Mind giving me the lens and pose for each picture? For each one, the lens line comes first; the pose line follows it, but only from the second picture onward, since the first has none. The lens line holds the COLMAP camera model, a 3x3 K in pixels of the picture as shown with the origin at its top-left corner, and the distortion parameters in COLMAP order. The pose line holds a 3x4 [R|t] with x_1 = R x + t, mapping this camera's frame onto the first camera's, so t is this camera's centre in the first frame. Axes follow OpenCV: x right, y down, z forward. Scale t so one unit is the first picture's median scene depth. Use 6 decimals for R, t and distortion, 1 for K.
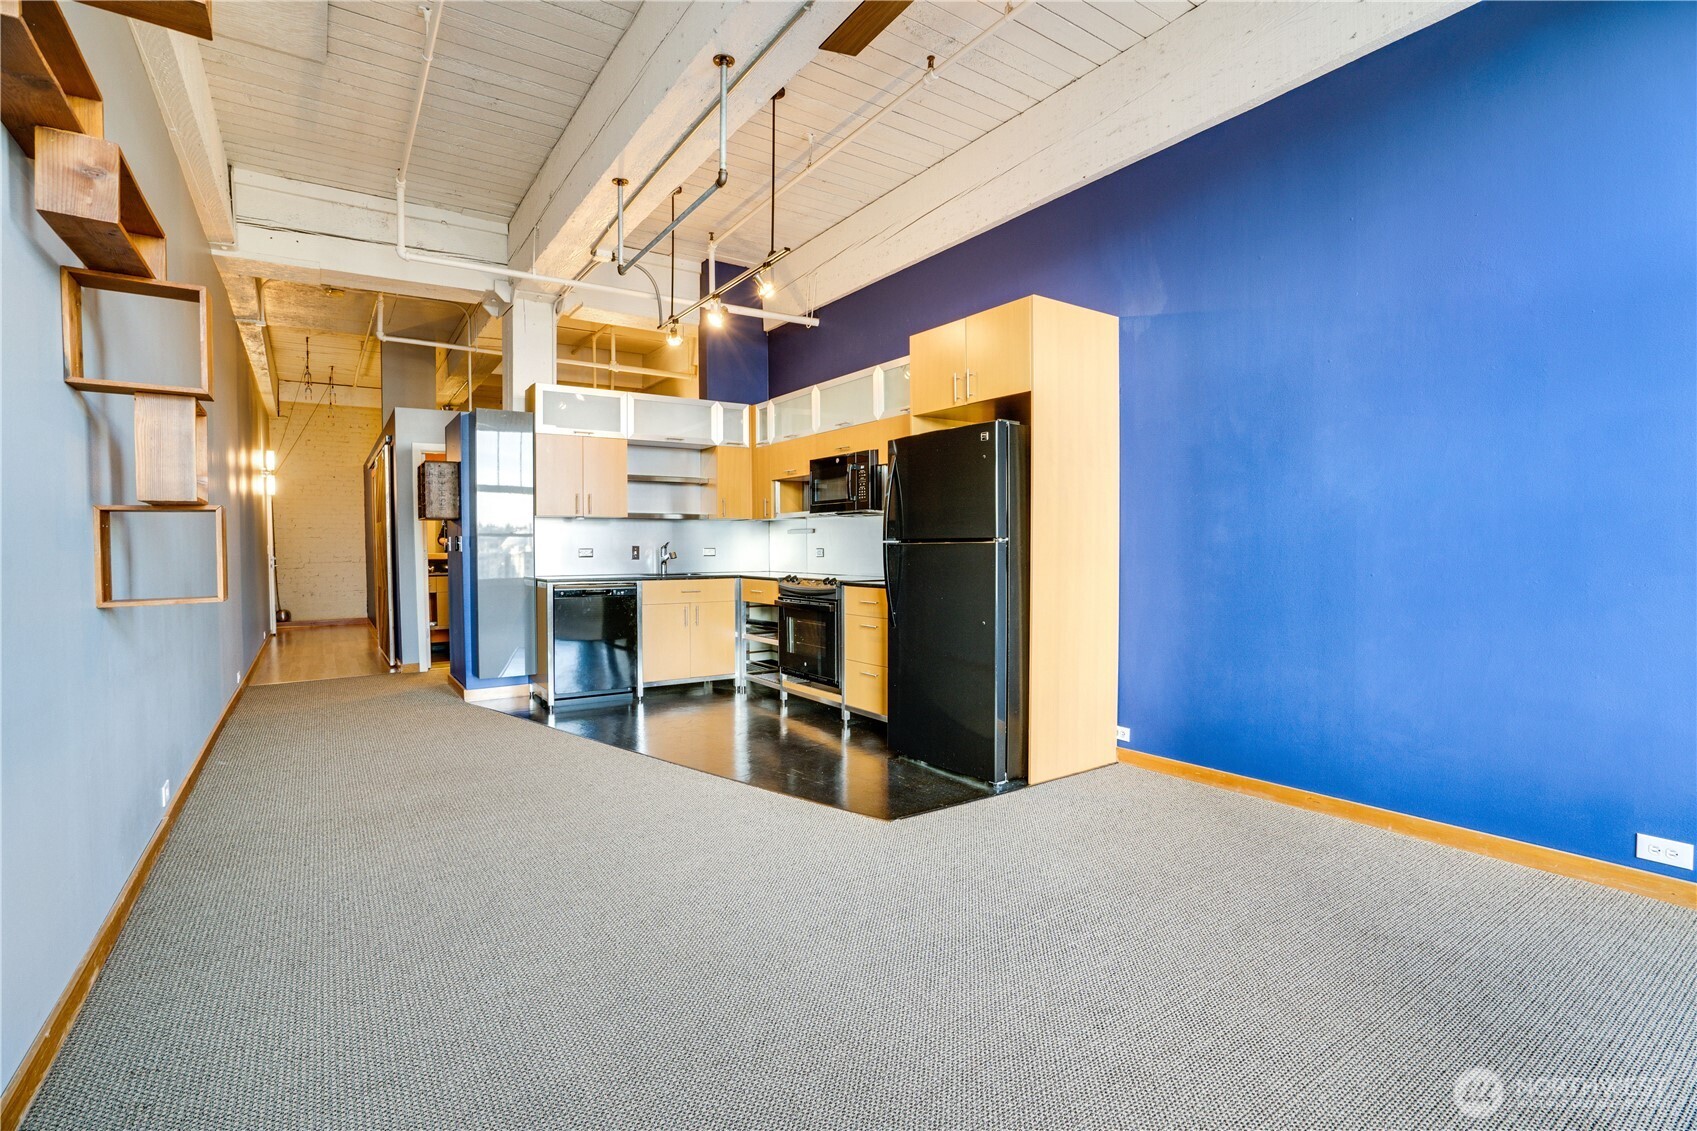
lens RADIAL K [[791.2, 0, 848.5], [0, 791.2, 565.5], [0, 0, 1]] dist [-0.067165, 0.034116]
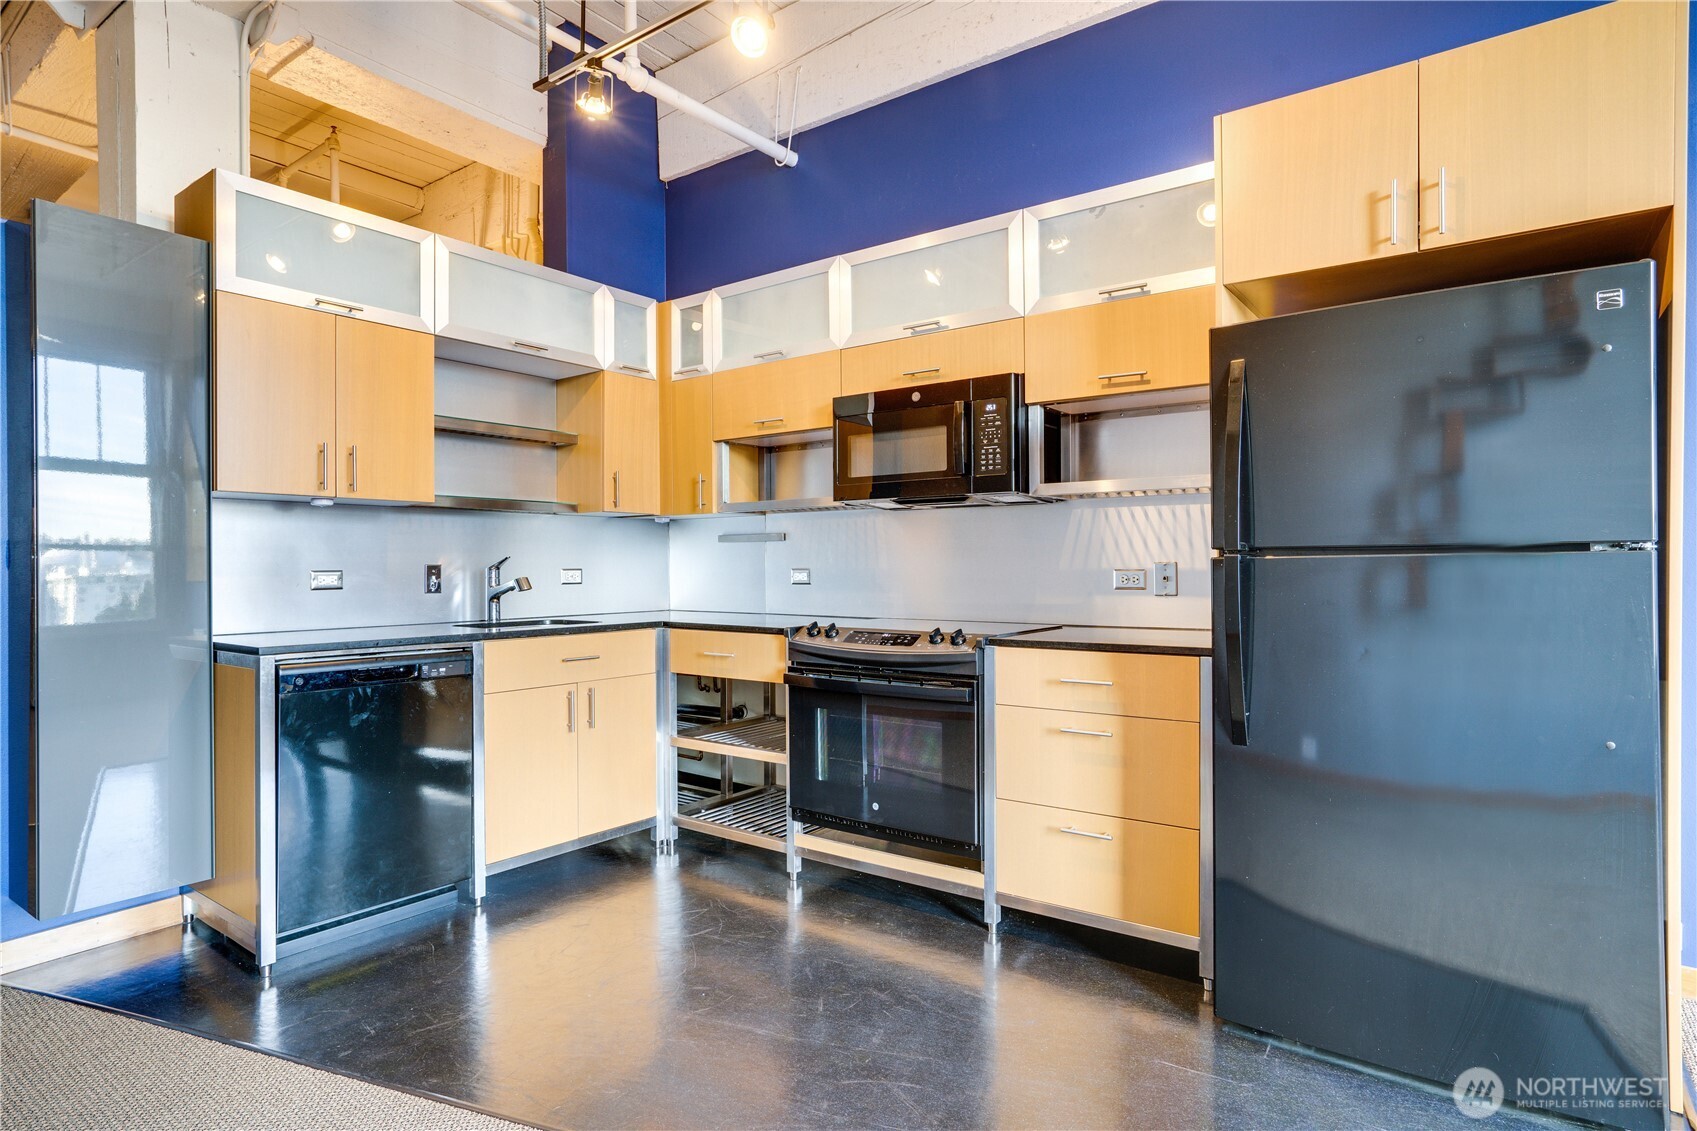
lens RADIAL K [[912.8, 0, 848.5], [0, 912.8, 565.5], [0, 0, 1]] dist [-0.047240, 0.034747]
pose [[0.944254, -0.001538, 0.329213, -0.235818], [0.010256, 0.999641, -0.024747, -0.009145], [-0.329057, 0.026744, 0.943931, 0.437047]]
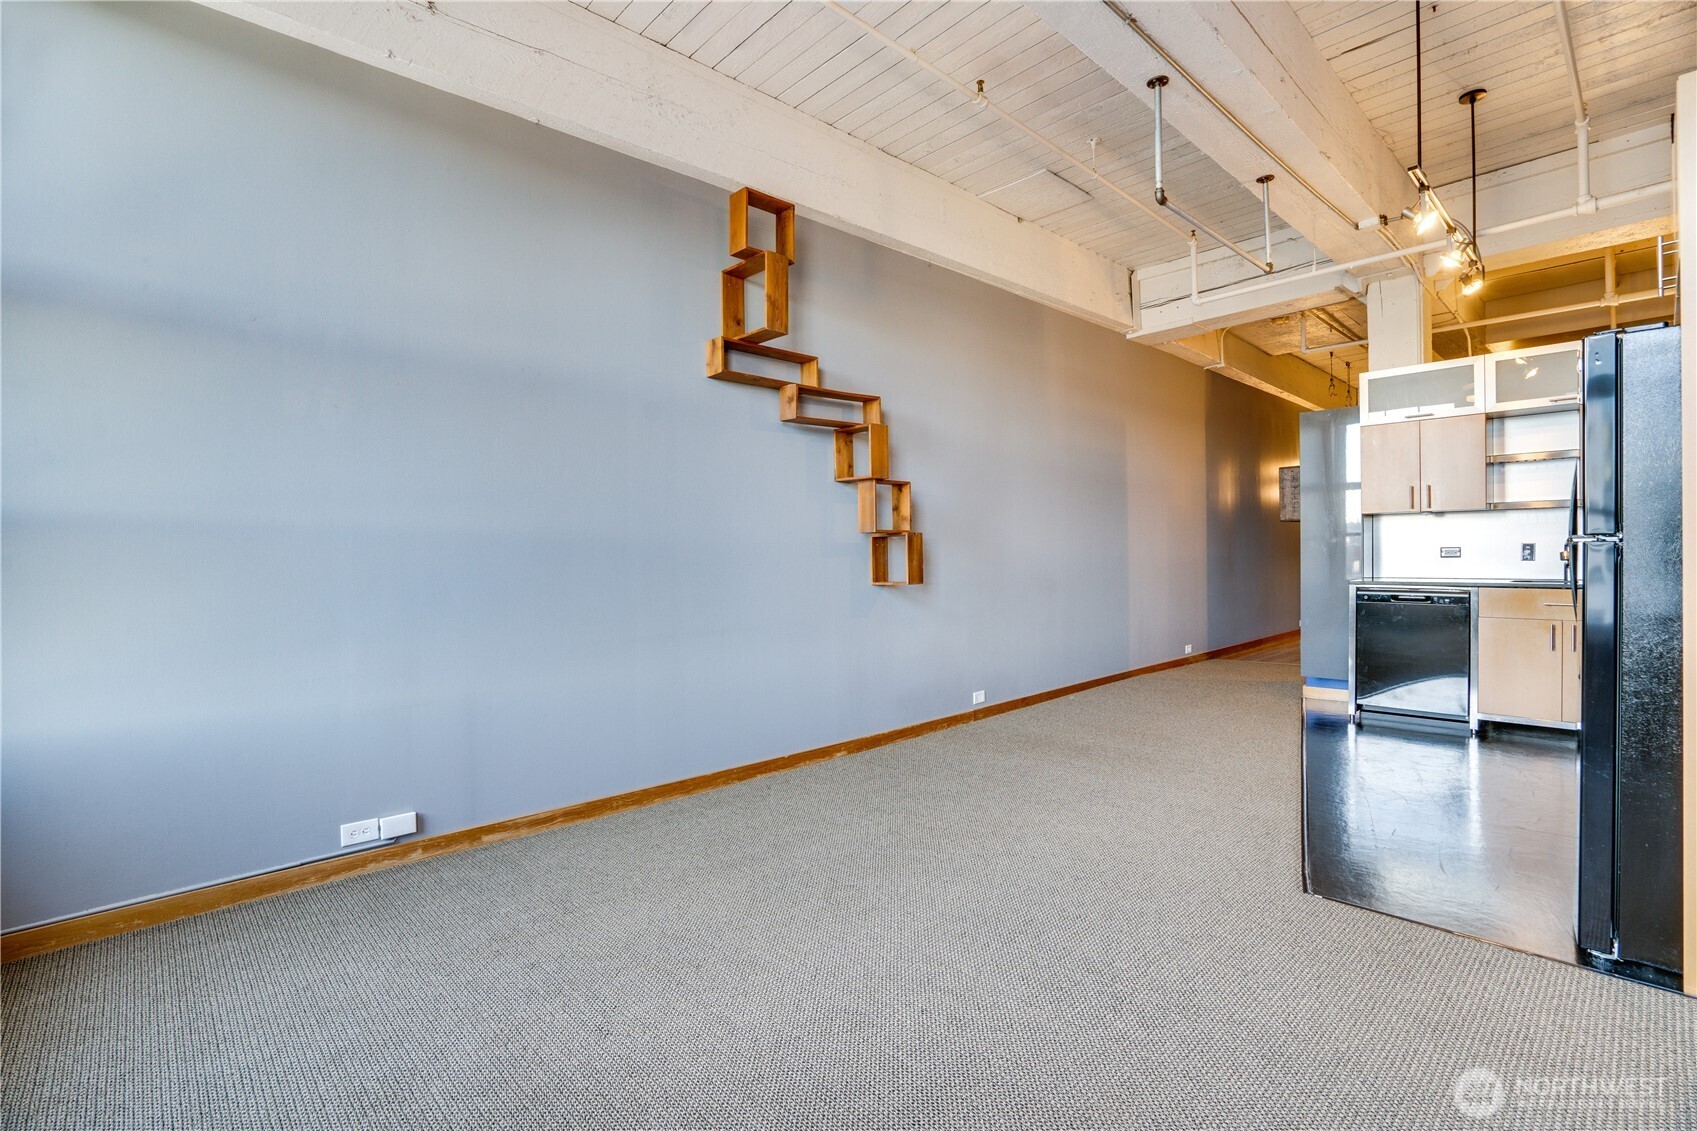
lens RADIAL K [[791.2, 0, 848.5], [0, 791.2, 565.5], [0, 0, 1]] dist [-0.067165, 0.034116]
pose [[0.155589, 0.010962, -0.987761, 0.415402], [-0.014964, 0.999850, 0.008739, -0.000315], [0.987708, 0.013421, 0.155730, 0.240520]]
